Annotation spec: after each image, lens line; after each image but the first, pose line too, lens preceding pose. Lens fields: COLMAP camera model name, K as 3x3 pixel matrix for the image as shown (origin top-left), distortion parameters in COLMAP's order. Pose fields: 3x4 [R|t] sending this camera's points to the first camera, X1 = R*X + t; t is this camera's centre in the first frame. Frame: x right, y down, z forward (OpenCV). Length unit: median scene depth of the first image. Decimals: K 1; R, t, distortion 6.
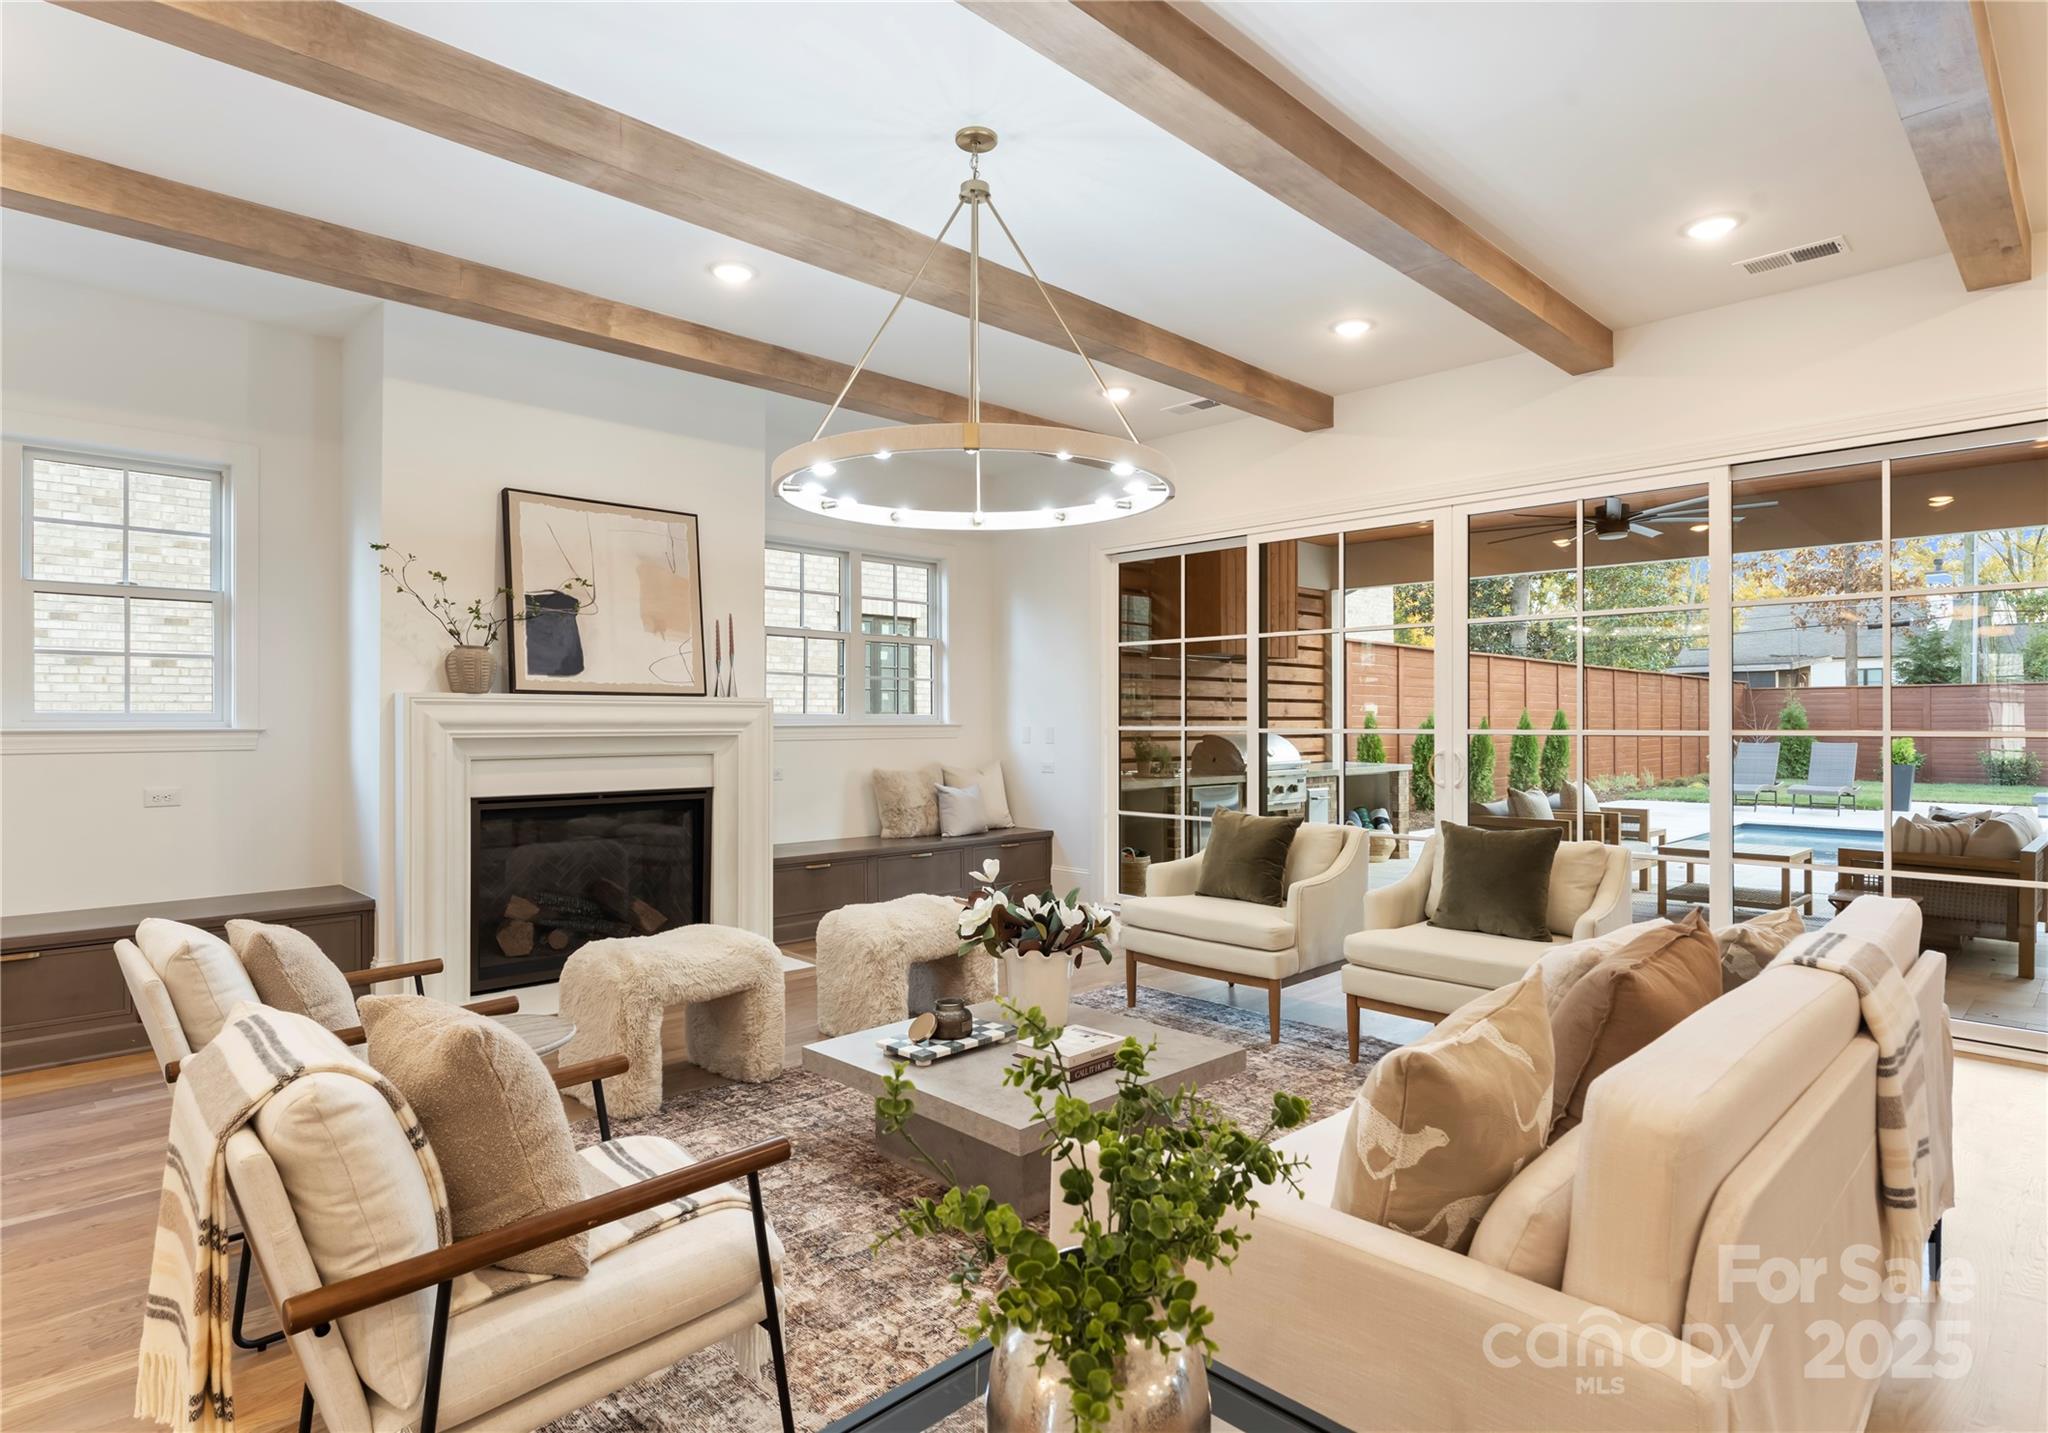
lens RADIAL K [[1090.5, 0, 1024.0], [0, 1090.5, 716.5], [0, 0, 1]] dist [0.001794, 0.000346]
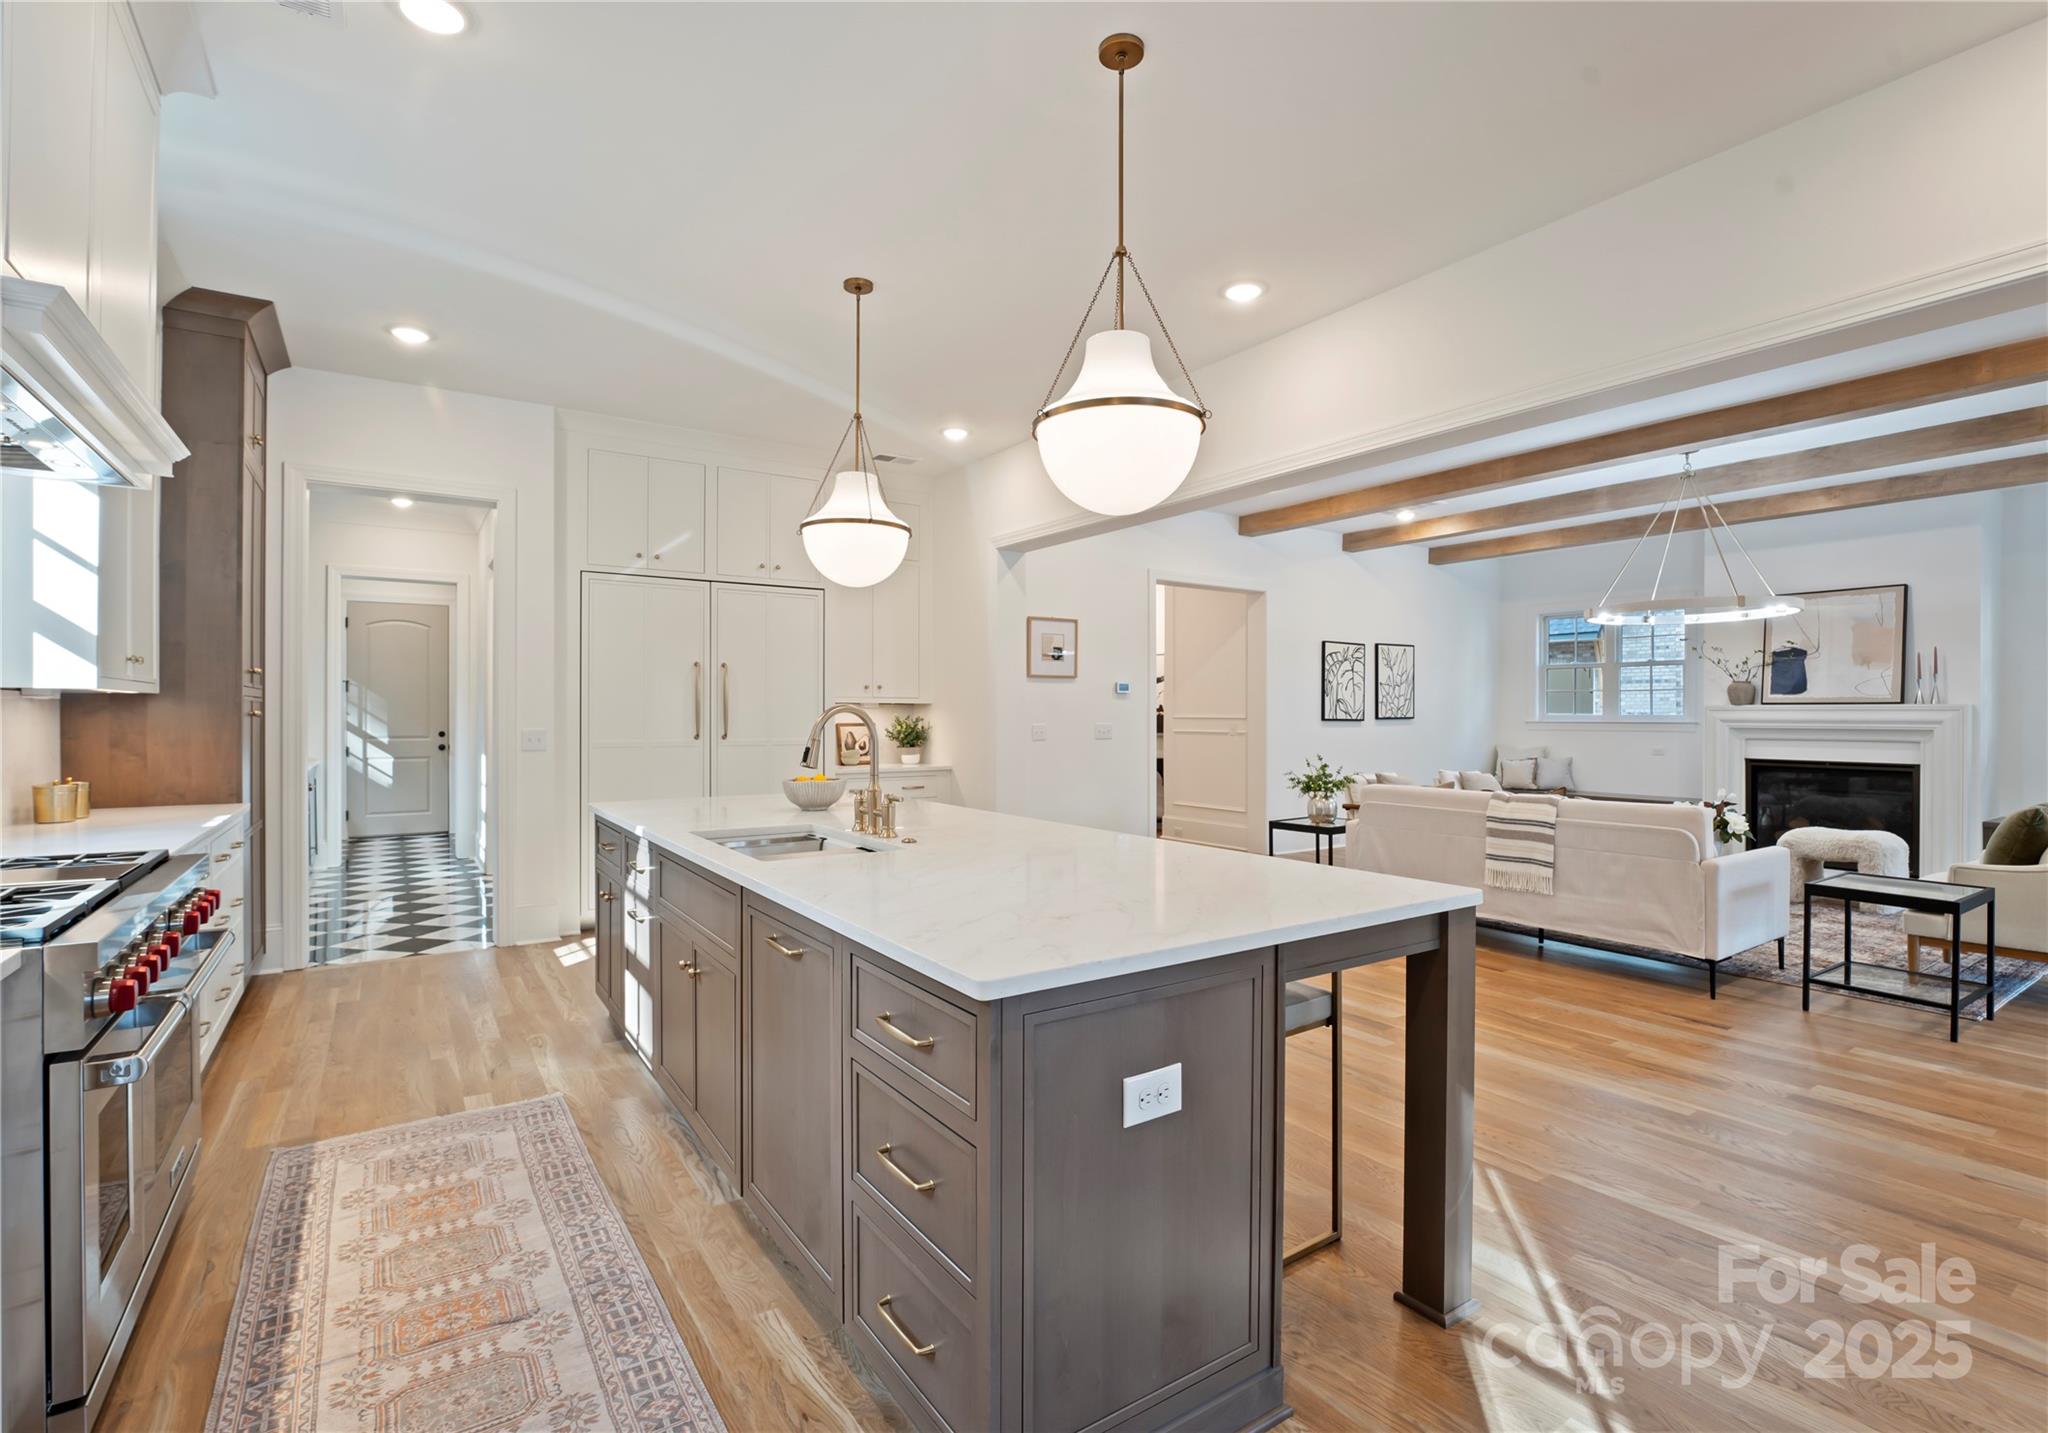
lens RADIAL K [[962.7, 0, 1019.3], [0, 962.7, 722.4], [0, 0, 1]] dist [-0.021018, 0.000339]
pose [[-0.184471, 0.007195, -0.982812, 1.353276], [0.002041, 0.999974, 0.006938, -0.003642], [0.982836, -0.000726, -0.184481, 0.026707]]
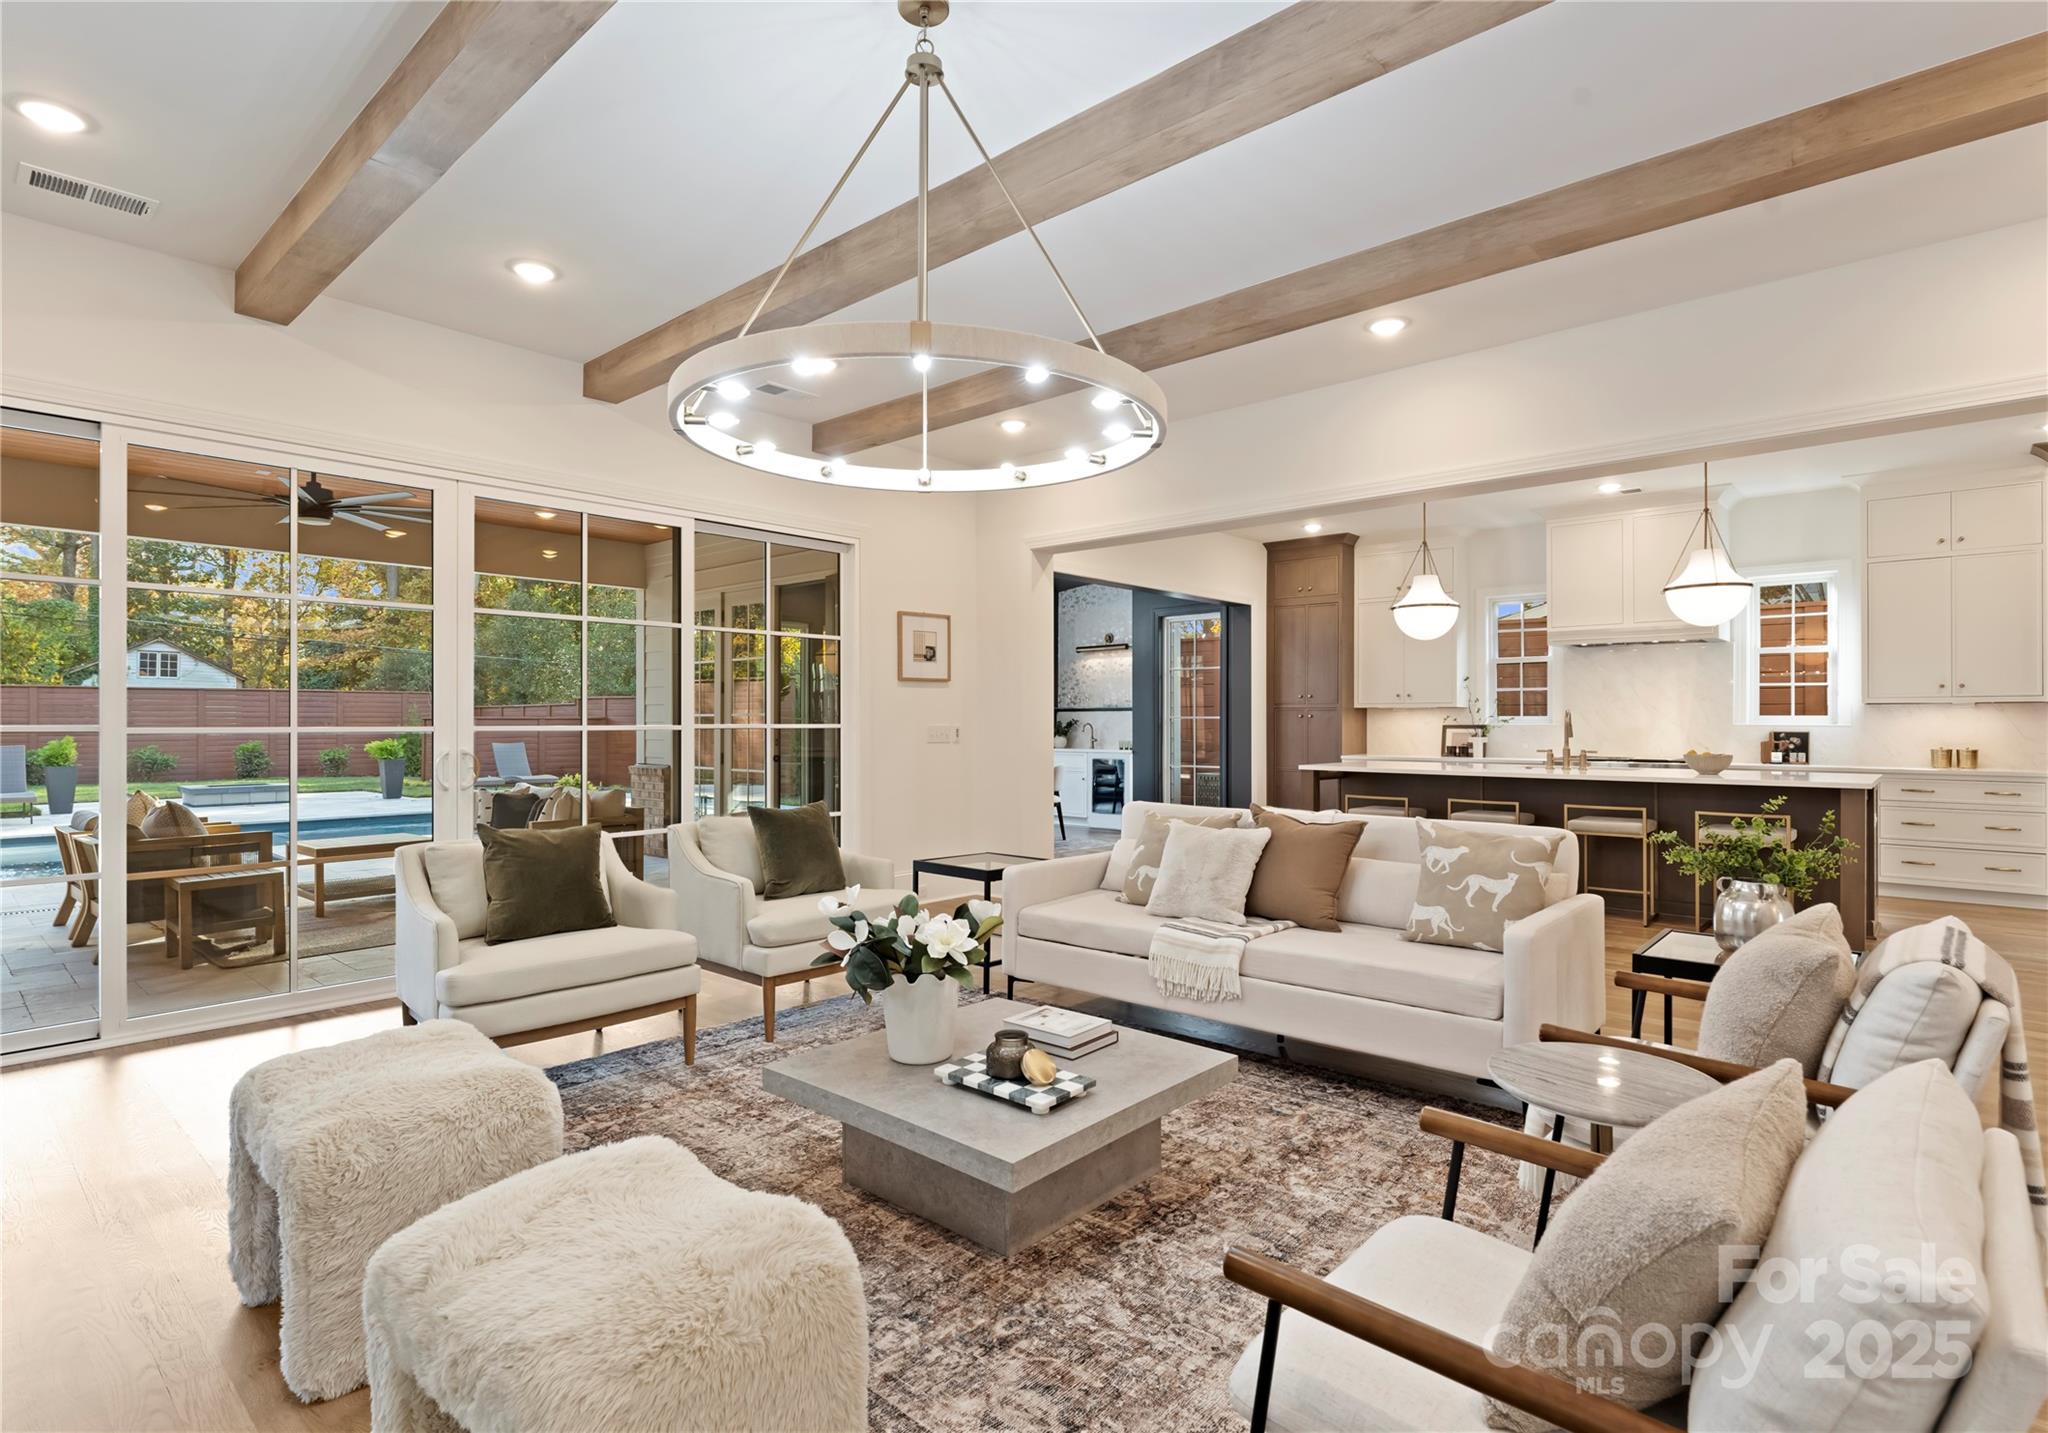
lens RADIAL K [[1023.3, 0, 1027.4], [0, 1023.3, 712.4], [0, 0, 1]] dist [-0.004912, -0.000070]
pose [[-0.066131, 0.009180, 0.997769, -0.541712], [-0.002705, 0.999952, -0.009379, 0.007981], [-0.997807, -0.003319, -0.066103, 0.640538]]
